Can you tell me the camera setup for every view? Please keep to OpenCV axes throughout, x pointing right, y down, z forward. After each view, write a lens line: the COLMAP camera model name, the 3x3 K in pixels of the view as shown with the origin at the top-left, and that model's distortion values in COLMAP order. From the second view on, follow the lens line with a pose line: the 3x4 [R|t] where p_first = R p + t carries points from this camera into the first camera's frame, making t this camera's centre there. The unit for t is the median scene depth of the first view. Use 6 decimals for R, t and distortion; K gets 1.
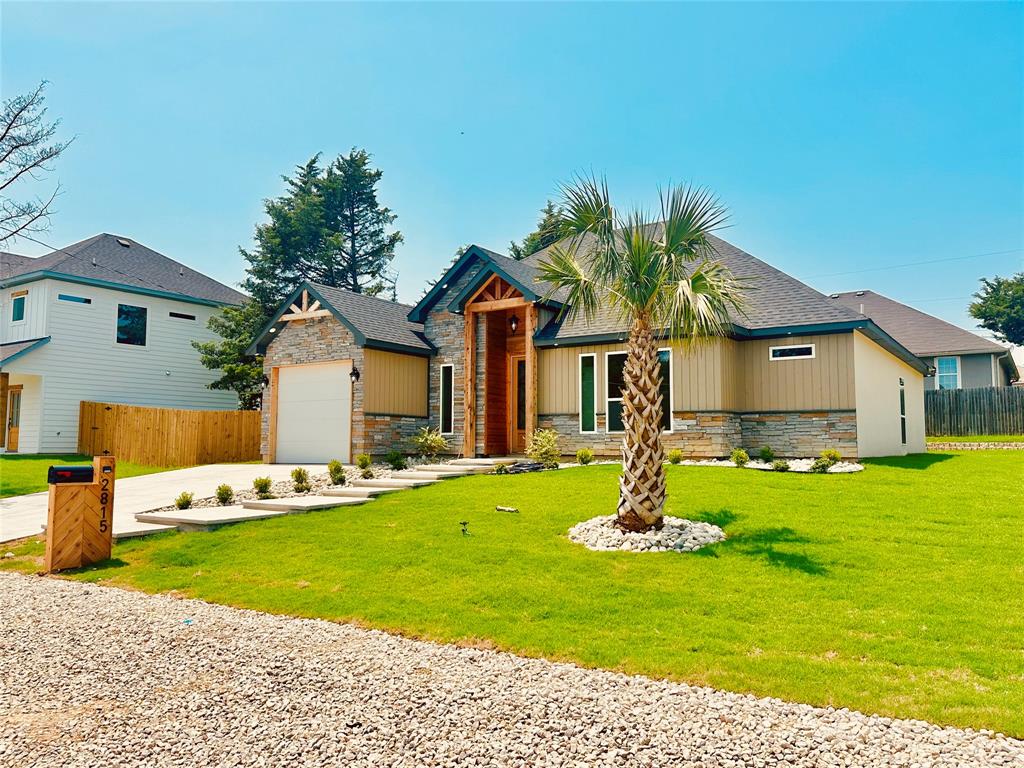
lens RADIAL K [[781.5, 0, 512.1], [0, 781.5, 388.2], [0, 0, 1]] dist [0.085057, 0.000171]
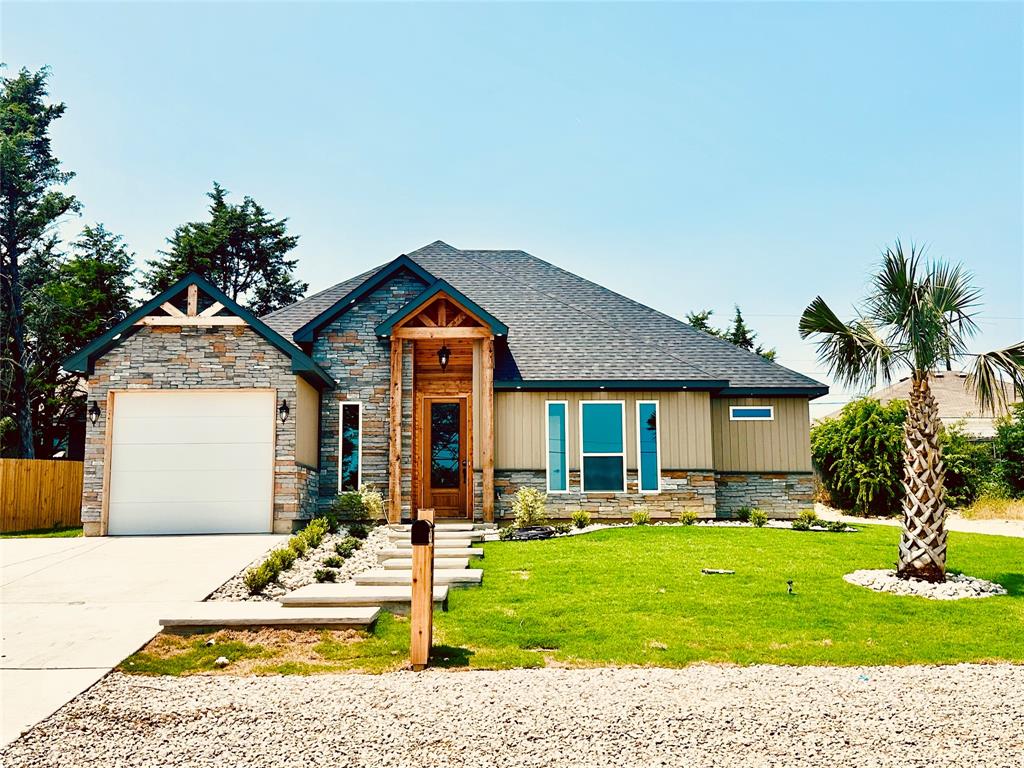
lens RADIAL K [[1038.1, 0, 512.0], [0, 1038.1, 380.9], [0, 0, 1]] dist [0.065805, 0.000000]
pose [[0.820344, 0.070982, 0.567448, -0.610100], [-0.036840, 0.996765, -0.071427, 0.018326], [-0.570682, 0.037690, 0.820305, 0.082705]]
